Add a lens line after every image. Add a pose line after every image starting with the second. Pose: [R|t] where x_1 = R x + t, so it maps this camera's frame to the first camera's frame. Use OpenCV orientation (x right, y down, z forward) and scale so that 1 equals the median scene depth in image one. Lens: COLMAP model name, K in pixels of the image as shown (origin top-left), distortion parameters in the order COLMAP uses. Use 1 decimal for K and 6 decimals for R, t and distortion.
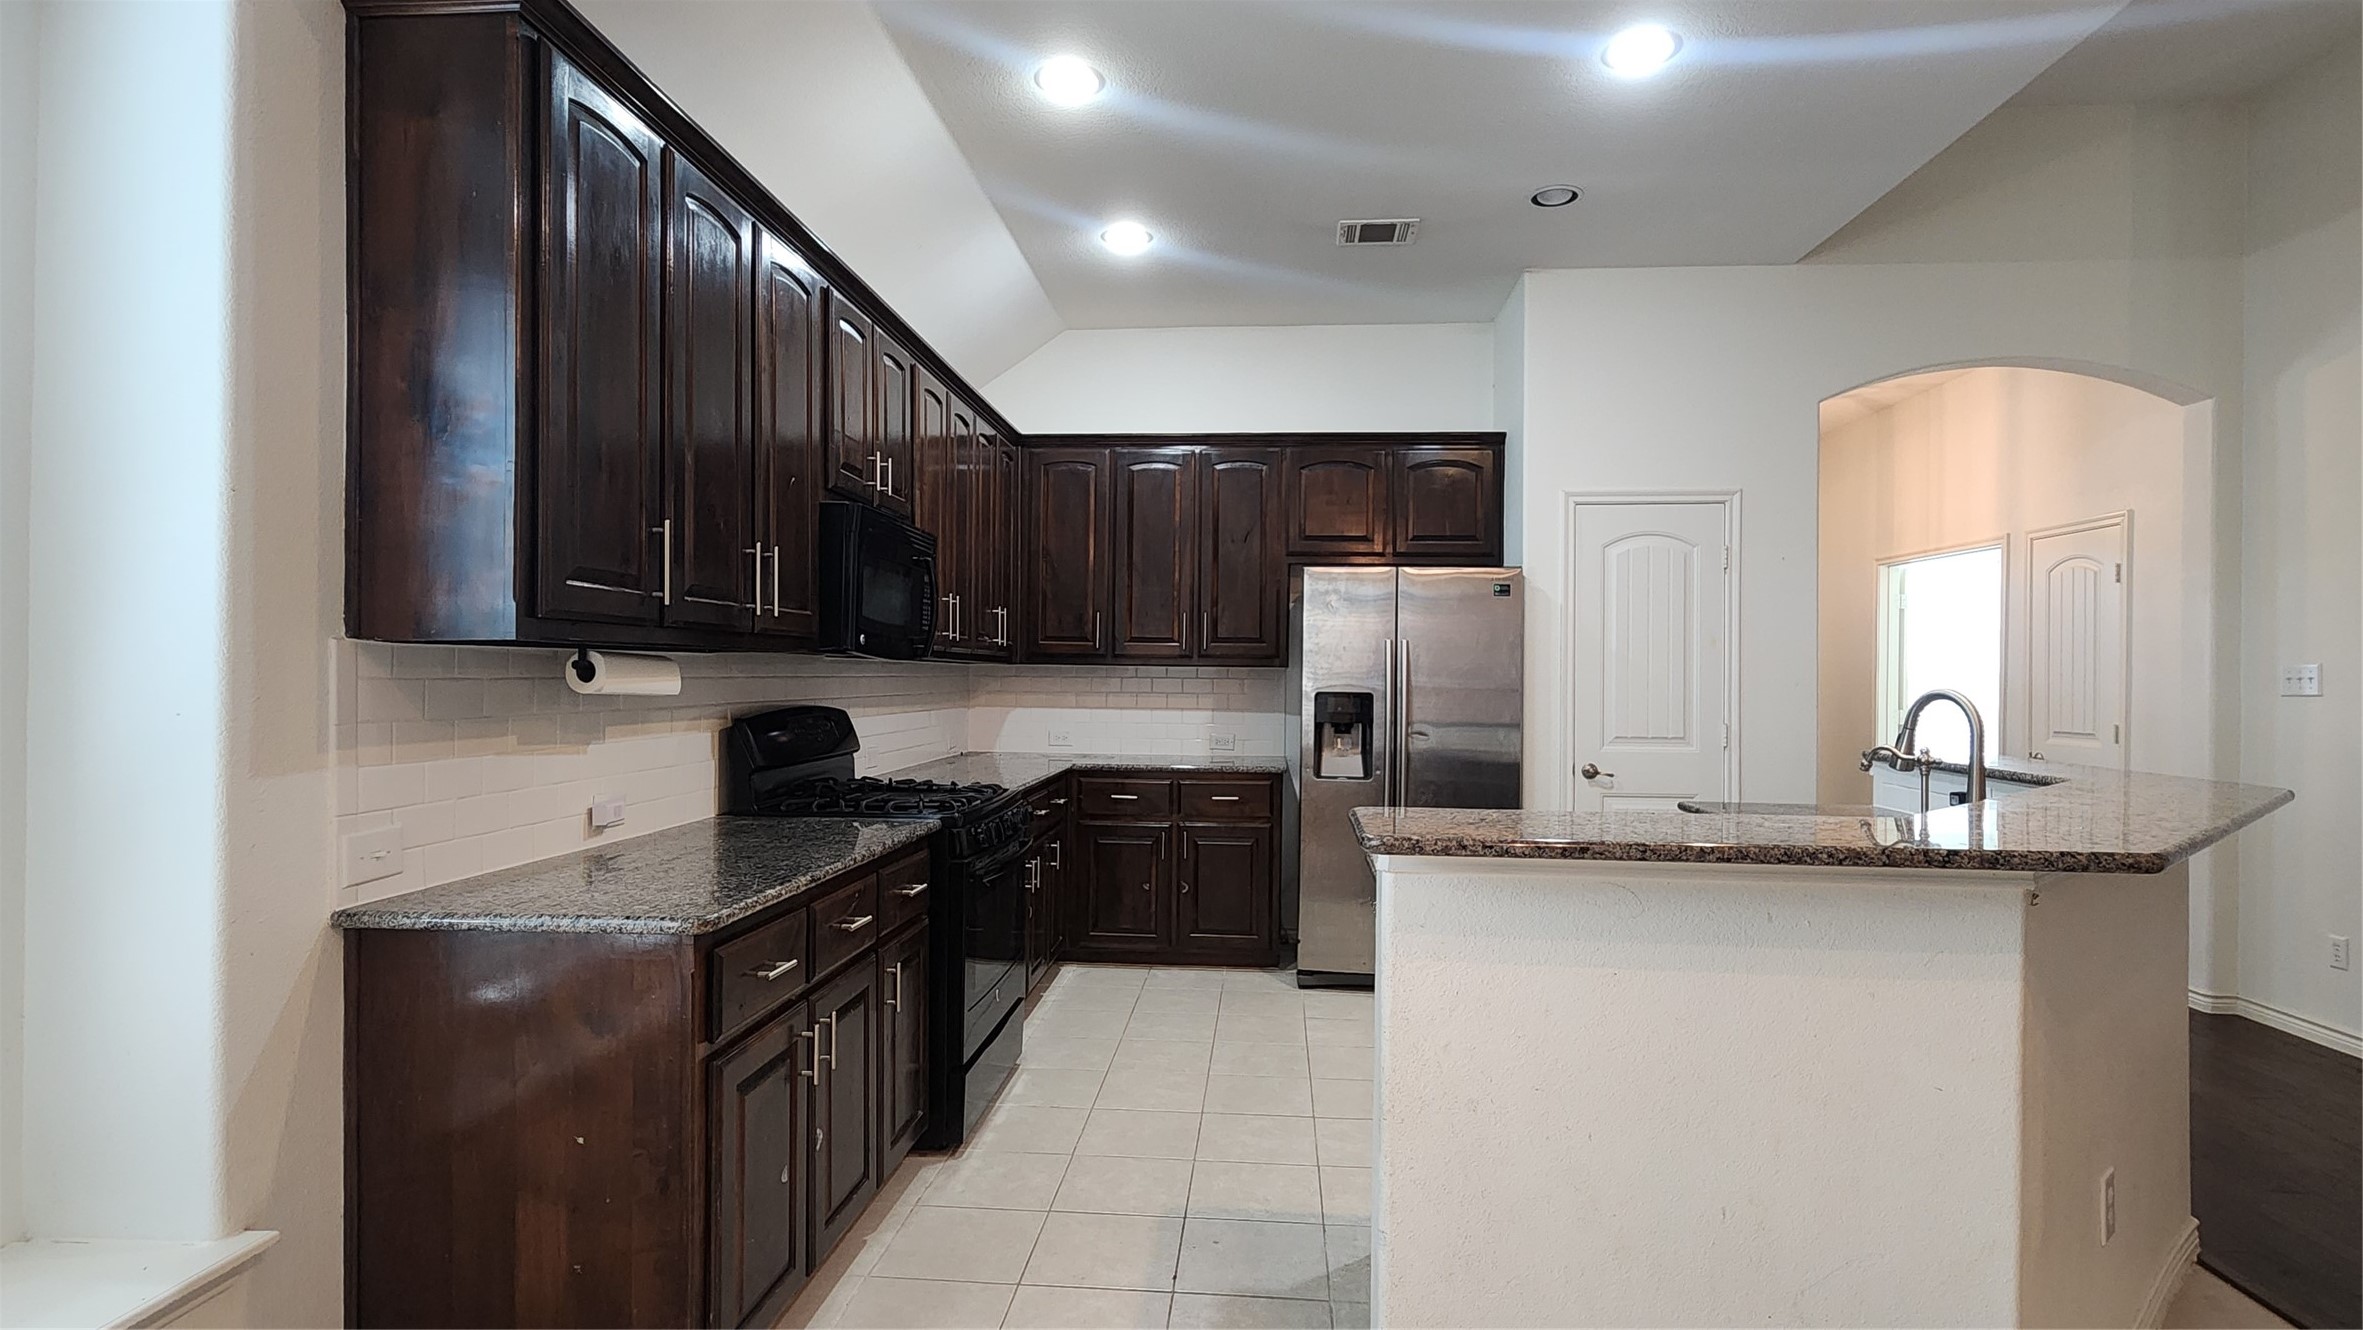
lens RADIAL K [[1146.8, 0, 1187.7], [0, 1146.8, 671.8], [0, 0, 1]] dist [0.007315, -0.001688]
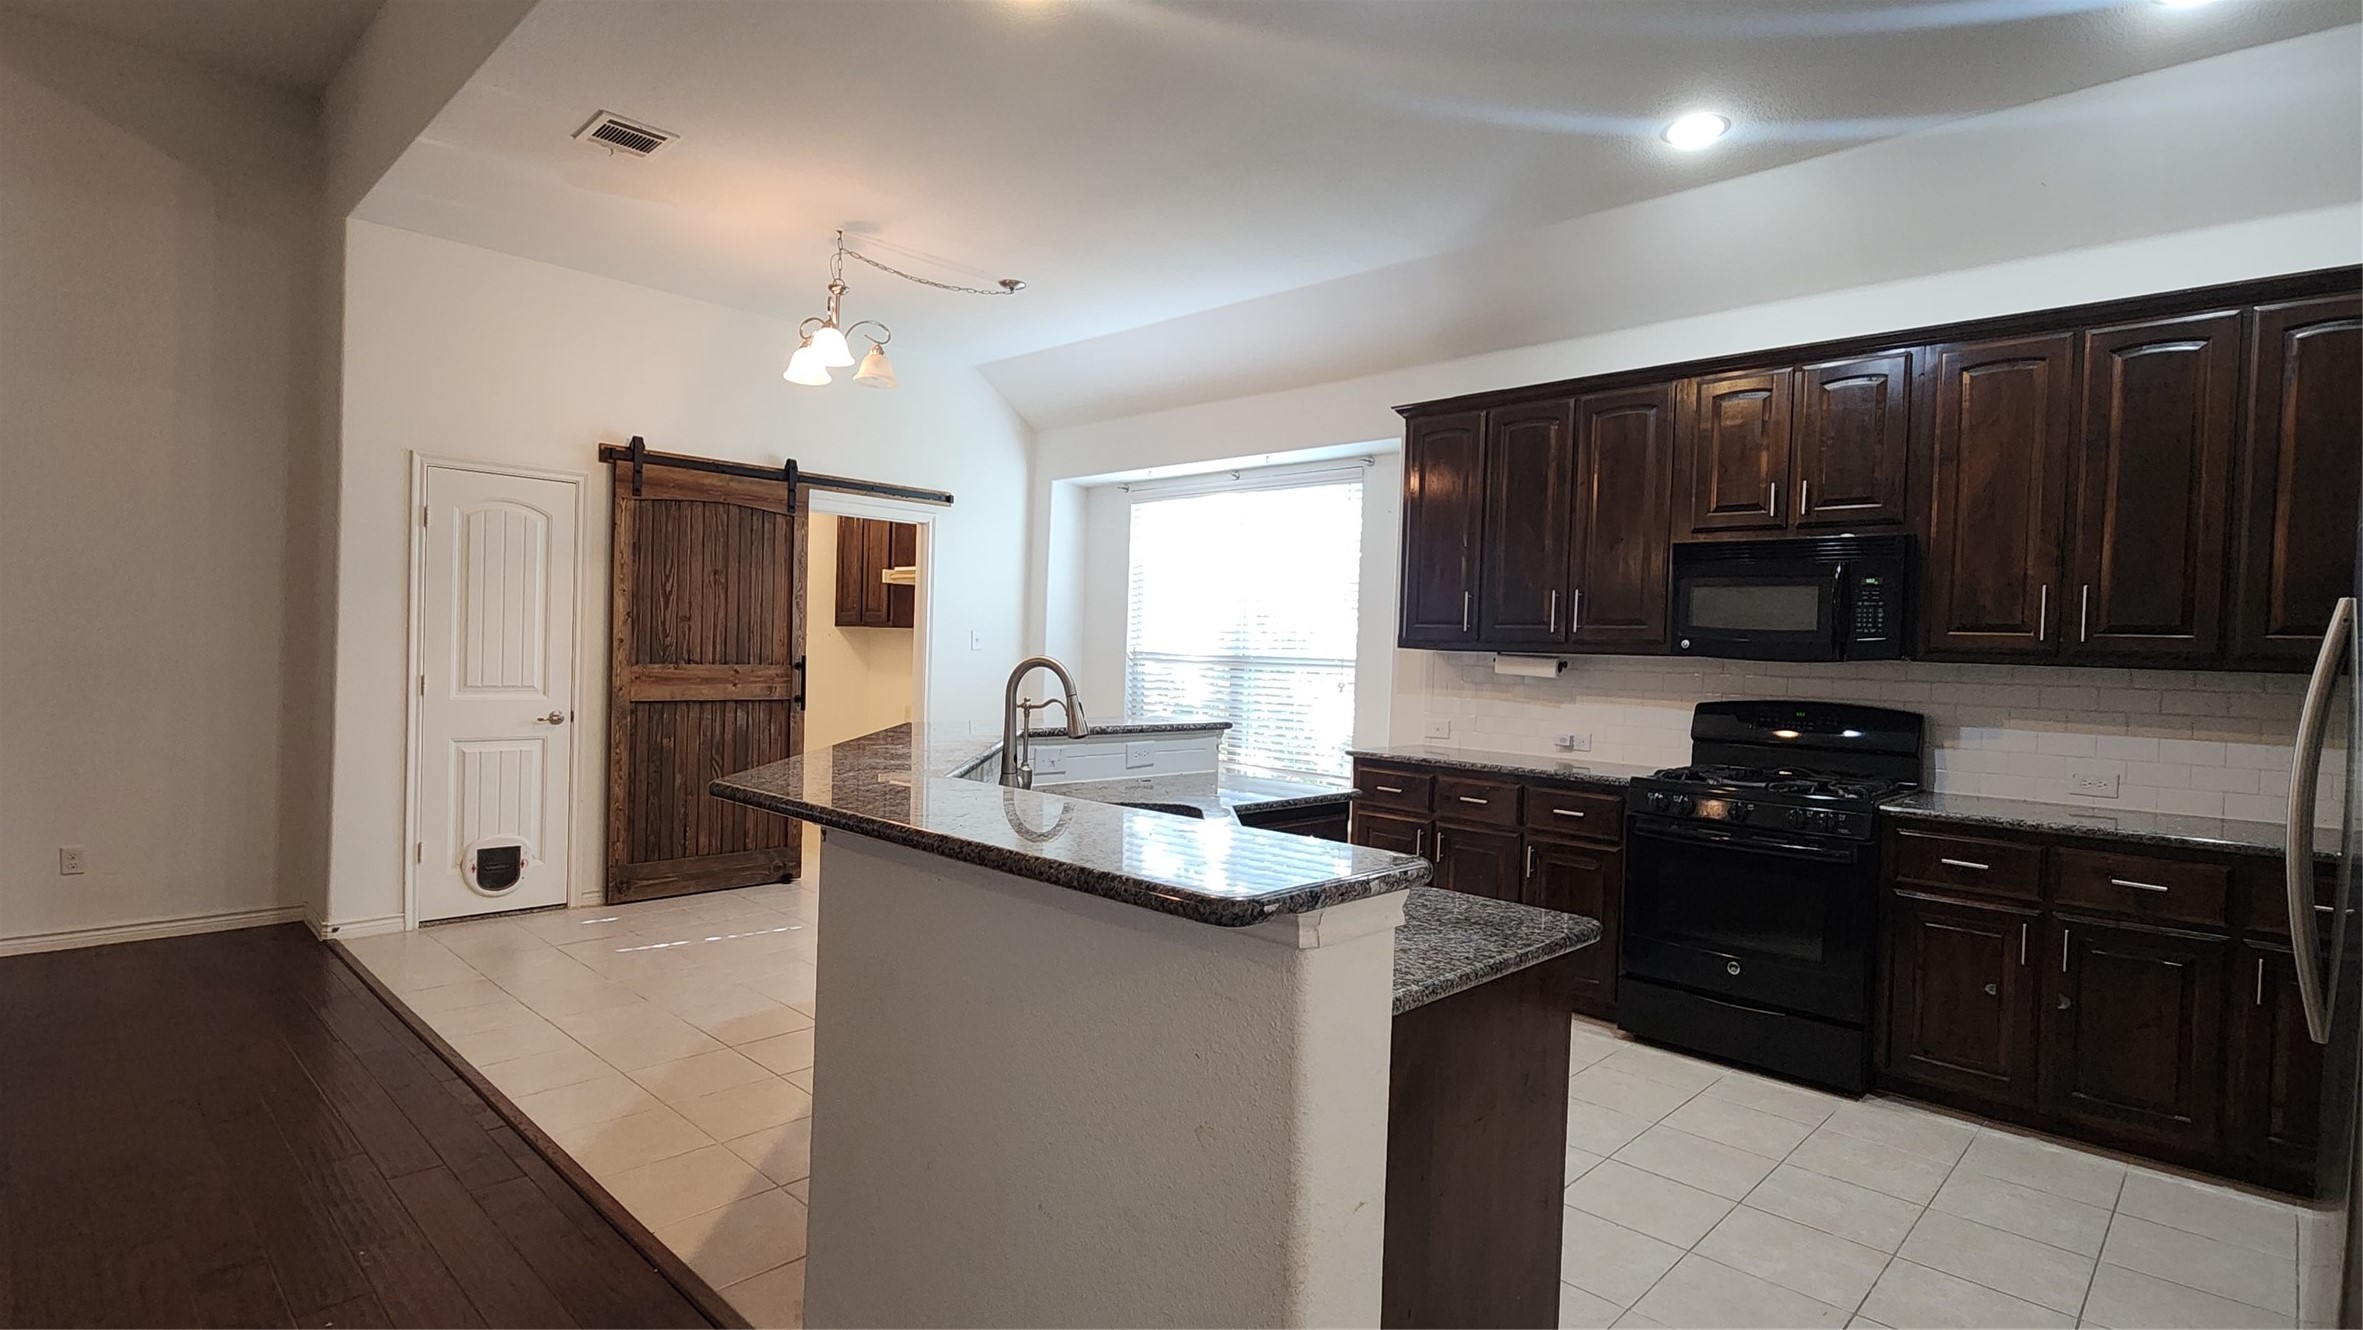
lens RADIAL K [[1146.8, 0, 1187.7], [0, 1146.8, 671.8], [0, 0, 1]] dist [0.007315, -0.001688]
pose [[-0.631847, -0.013051, -0.774983, 0.733844], [-0.034952, 0.999321, 0.011667, 0.005298], [0.774305, 0.034459, -0.631874, 0.934020]]
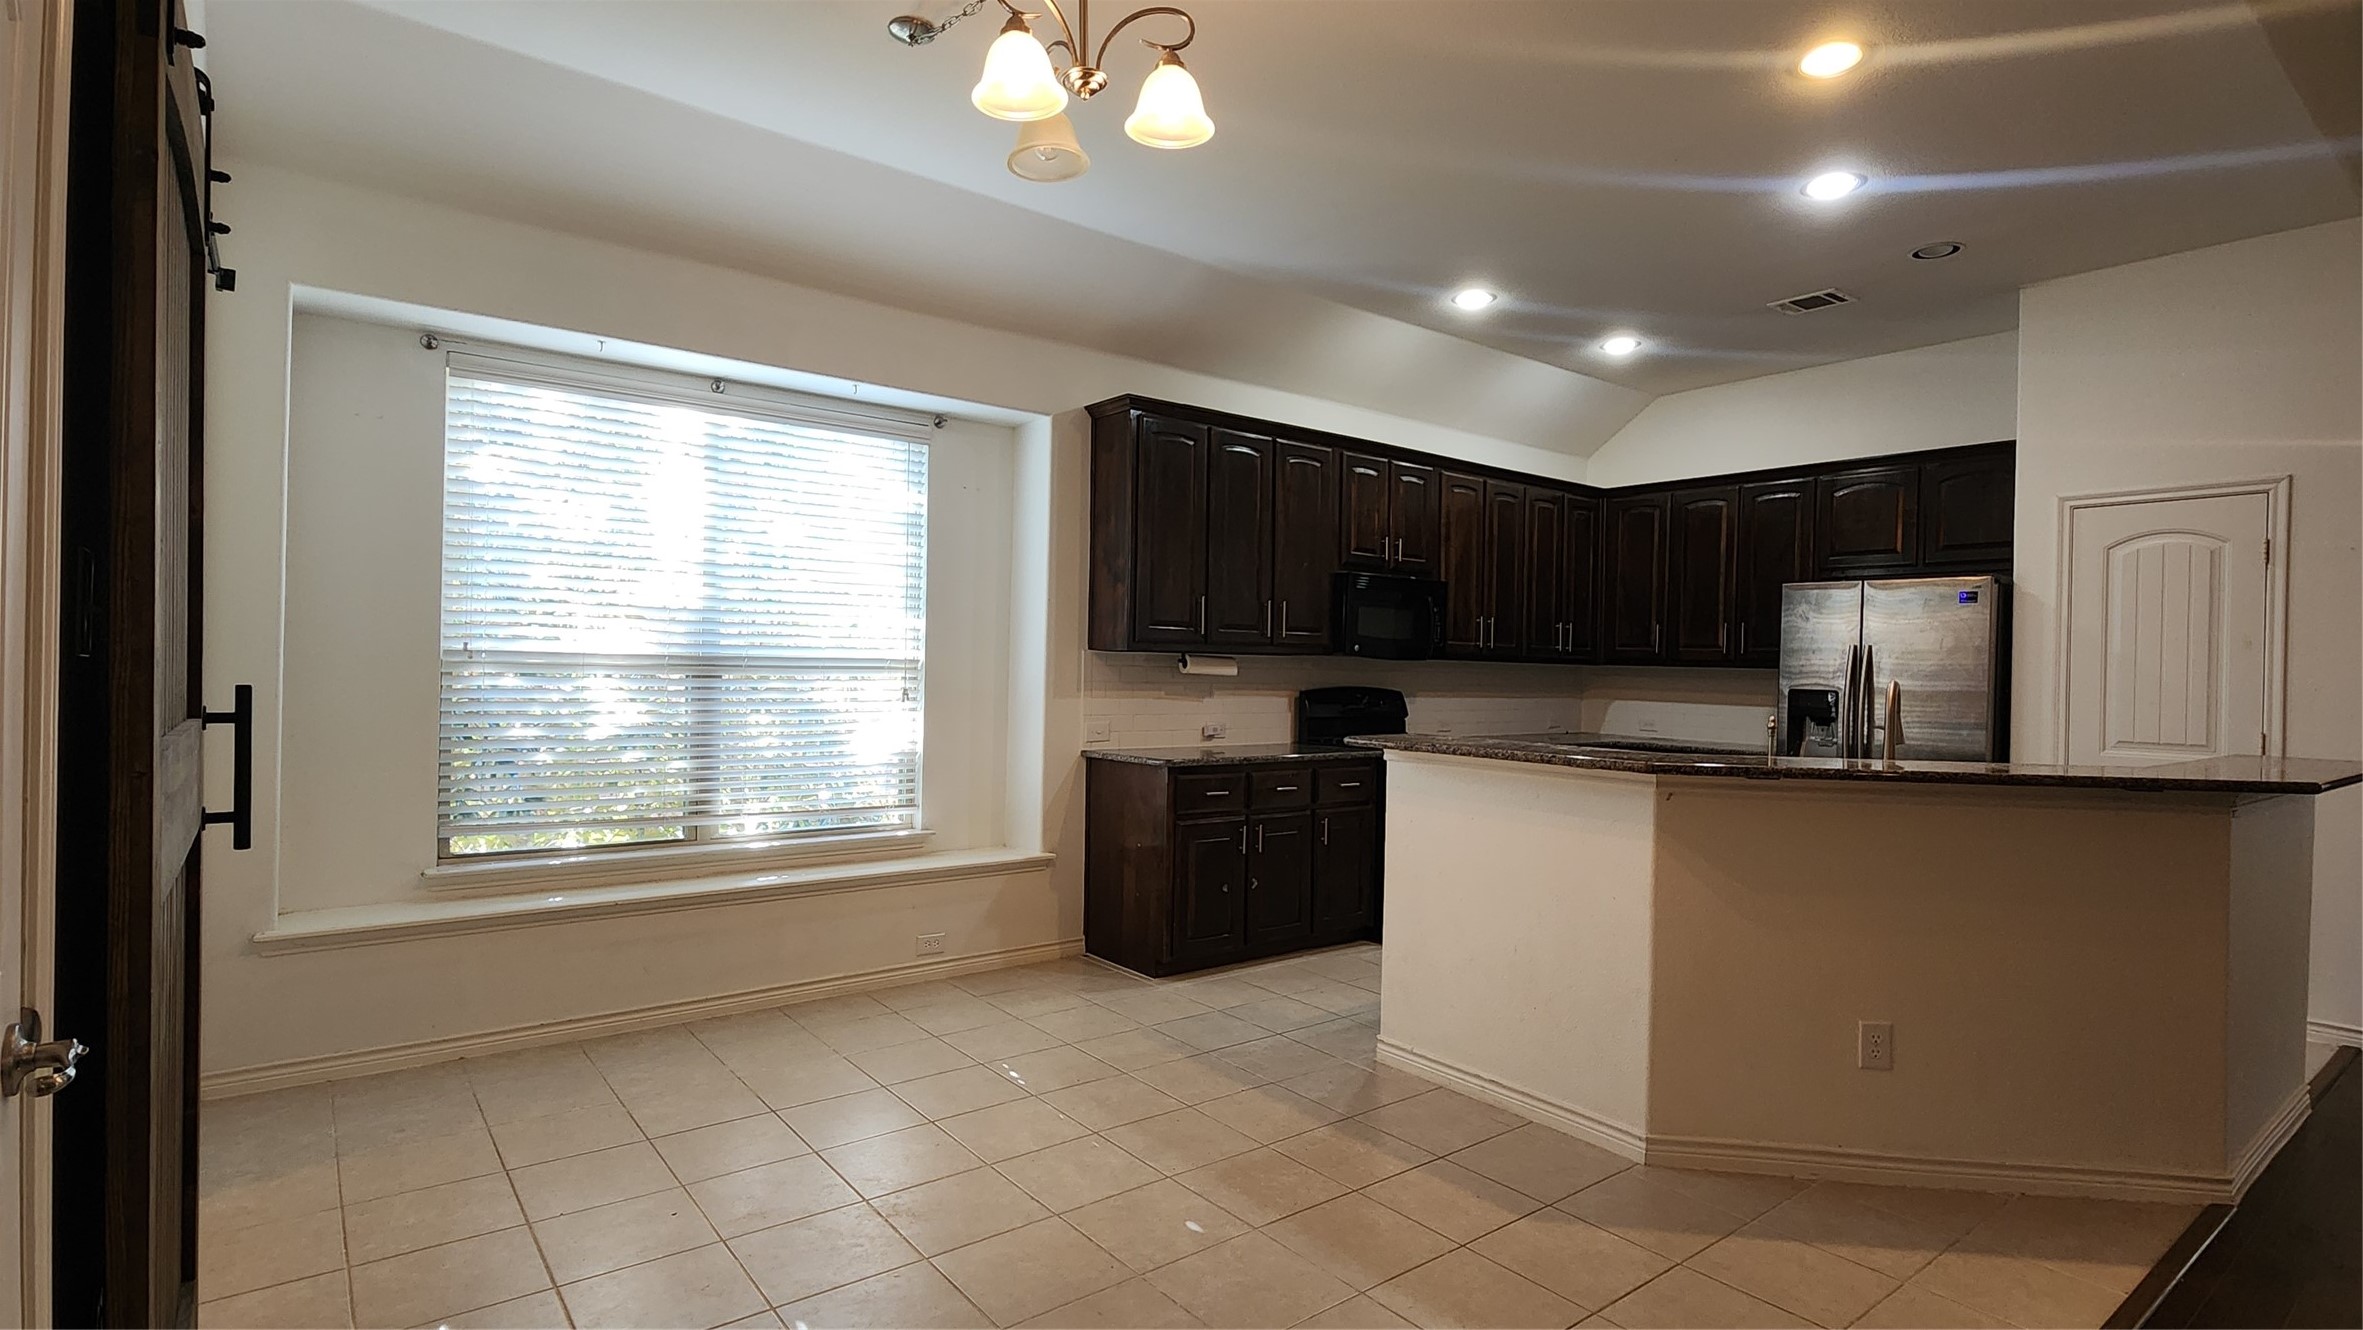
lens RADIAL K [[1146.8, 0, 1187.7], [0, 1146.8, 671.8], [0, 0, 1]] dist [0.007315, -0.001688]
pose [[0.676885, 0.008573, -0.736039, 0.565058], [-0.012825, 0.999918, -0.000148, 0.007795], [0.735977, 0.009540, 0.676939, -0.260154]]
